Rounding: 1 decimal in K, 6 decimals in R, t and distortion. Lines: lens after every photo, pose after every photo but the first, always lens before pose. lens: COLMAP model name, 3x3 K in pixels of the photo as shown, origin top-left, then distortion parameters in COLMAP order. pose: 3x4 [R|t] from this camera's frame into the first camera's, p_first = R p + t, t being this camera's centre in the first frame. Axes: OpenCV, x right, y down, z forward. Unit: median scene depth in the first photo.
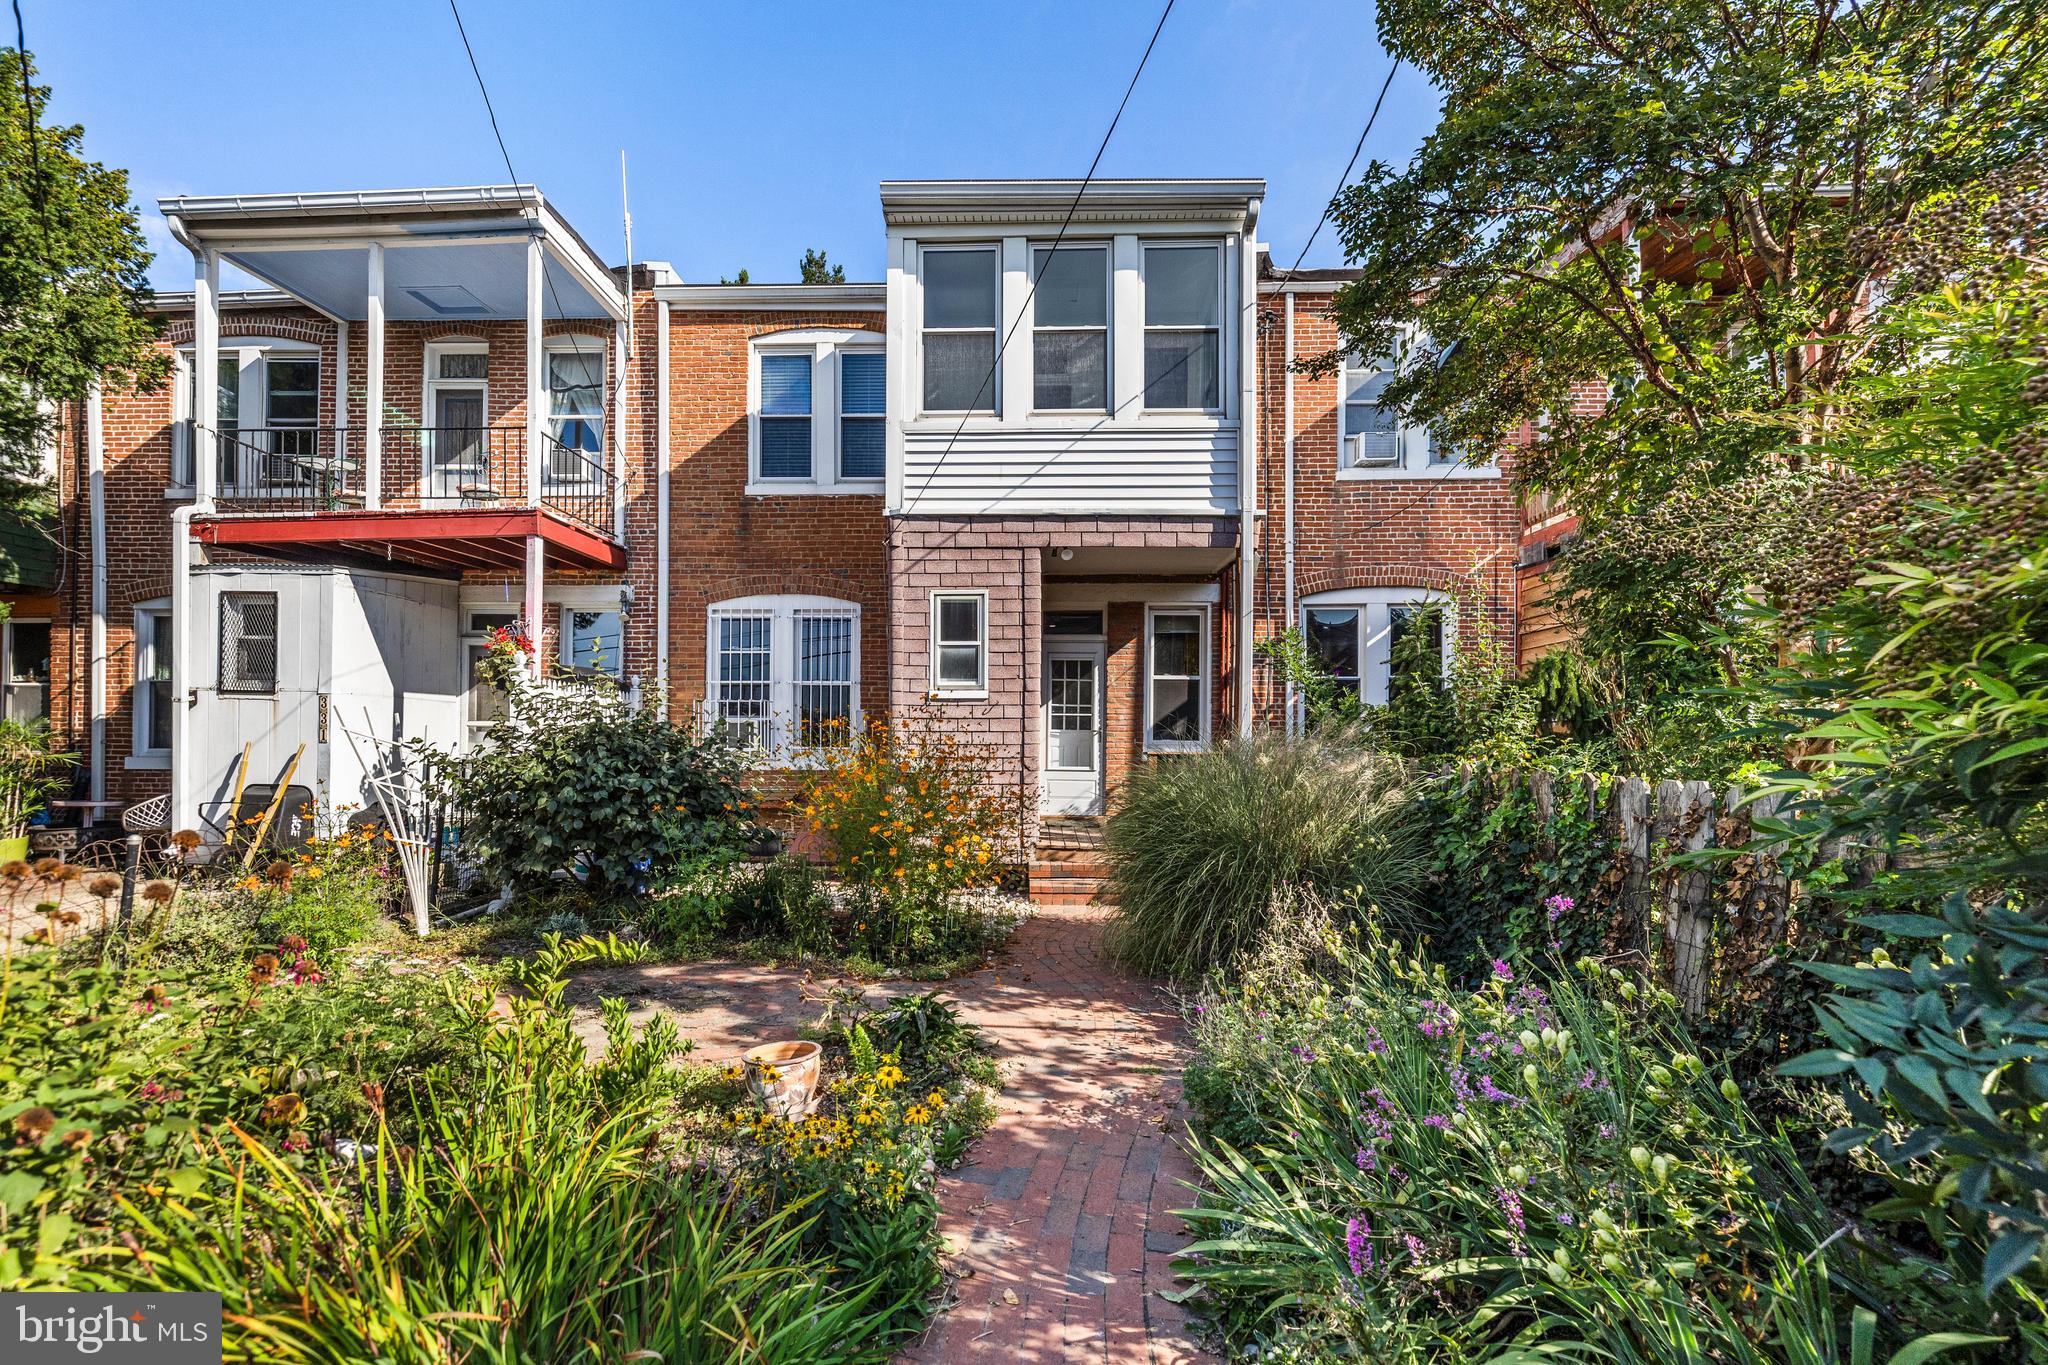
lens RADIAL K [[909.6, 0, 1023.5], [0, 909.6, 741.4], [0, 0, 1]] dist [0.000861, 0.000193]
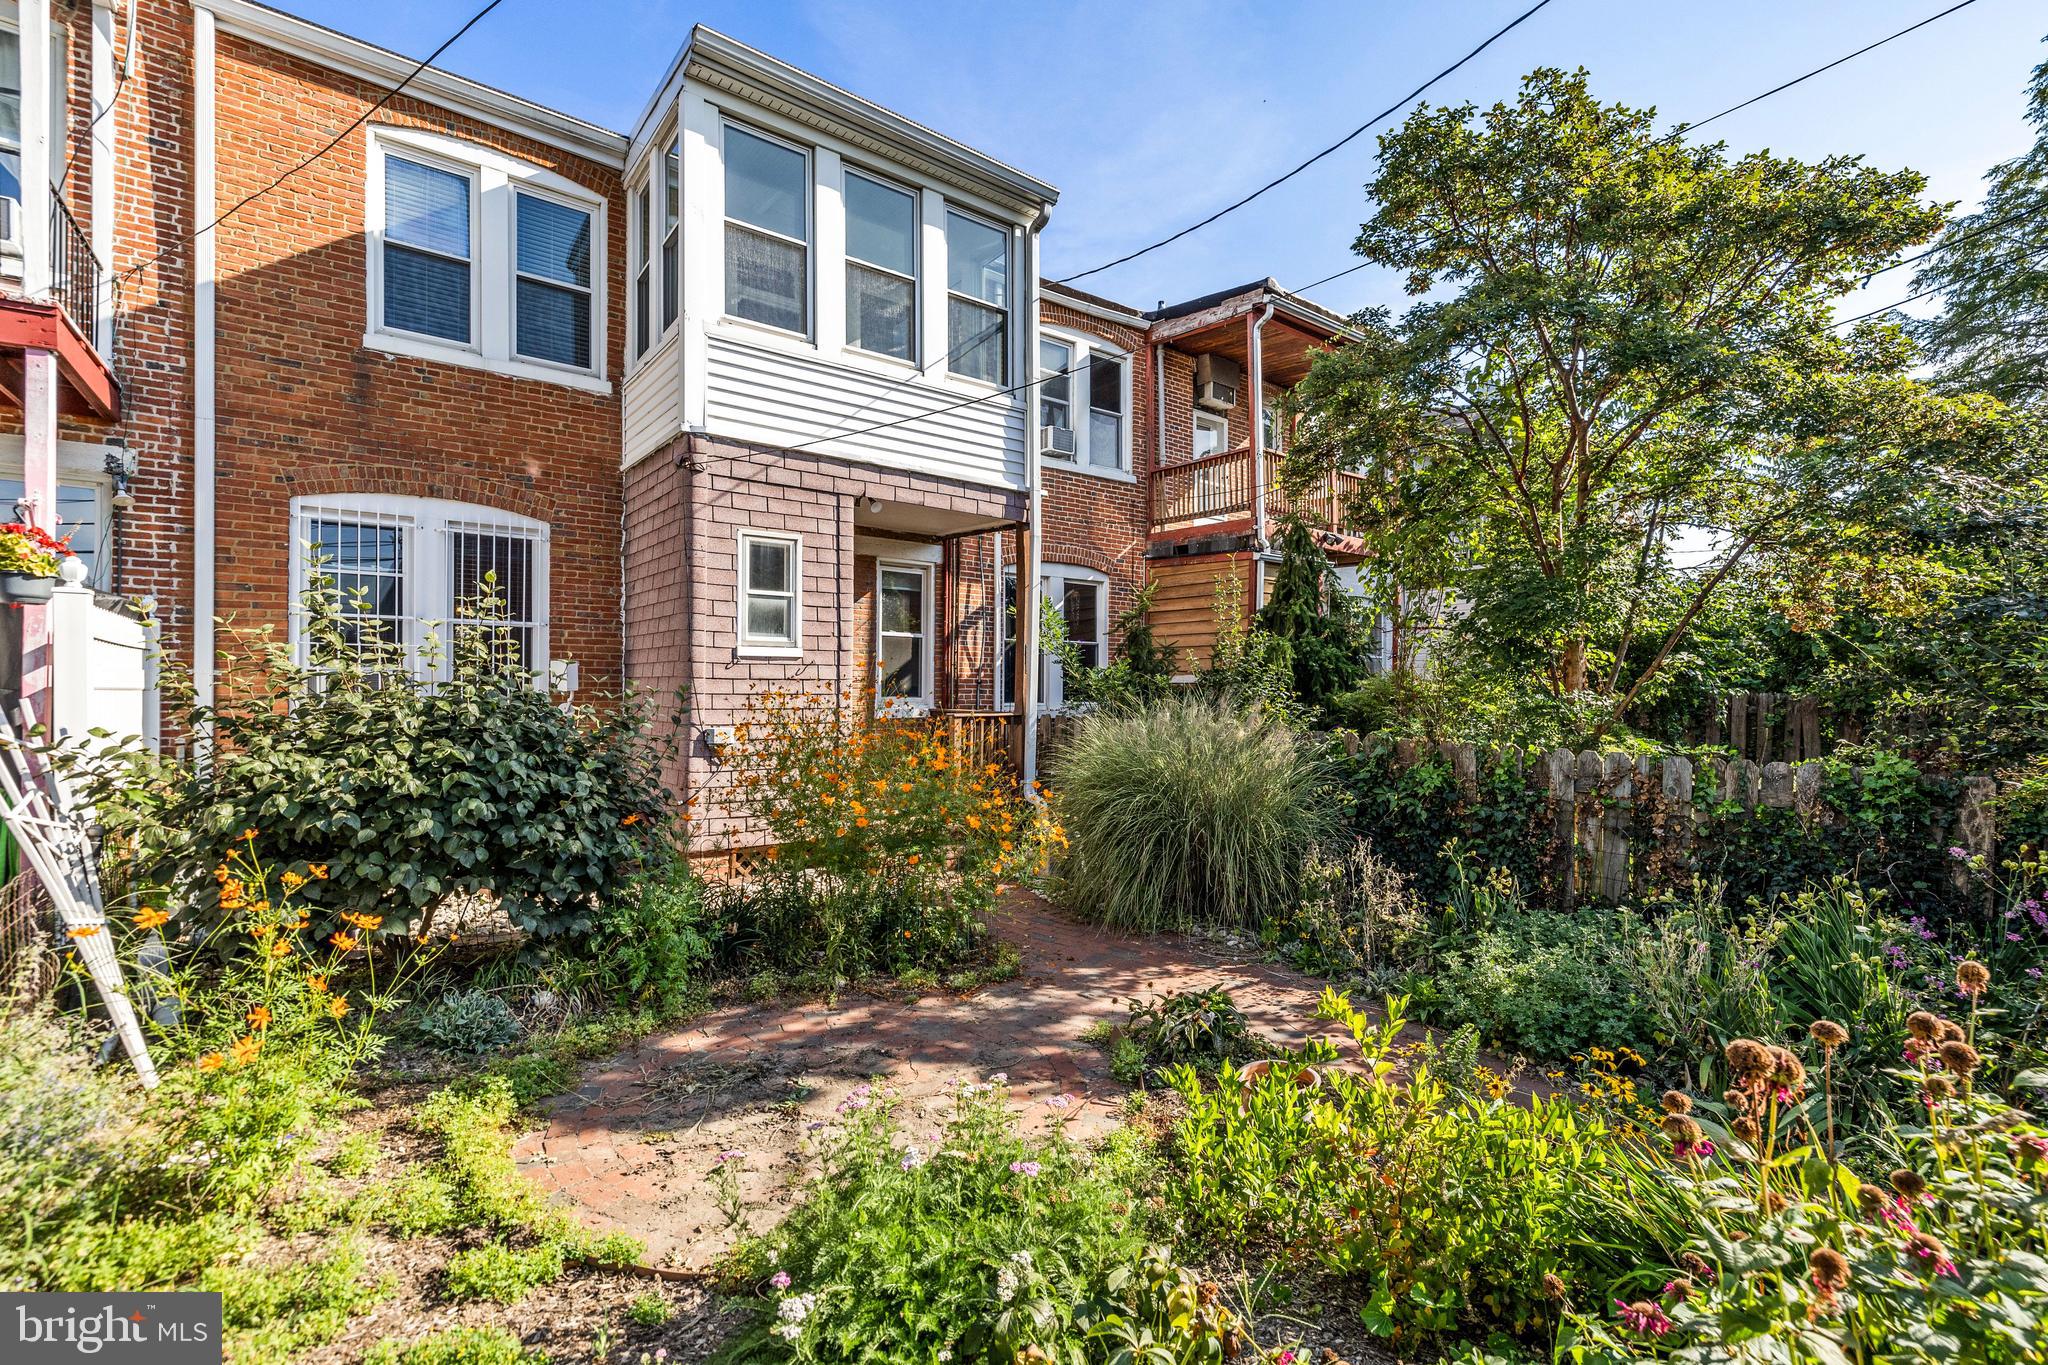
lens RADIAL K [[901.0, 0, 1024.0], [0, 901.0, 682.5], [0, 0, 1]] dist [0.000508, 0.000391]
pose [[0.772889, 0.006174, 0.634512, -0.428620], [-0.012685, 0.999903, 0.005723, -0.029916], [-0.634415, -0.012472, 0.772892, 0.174882]]
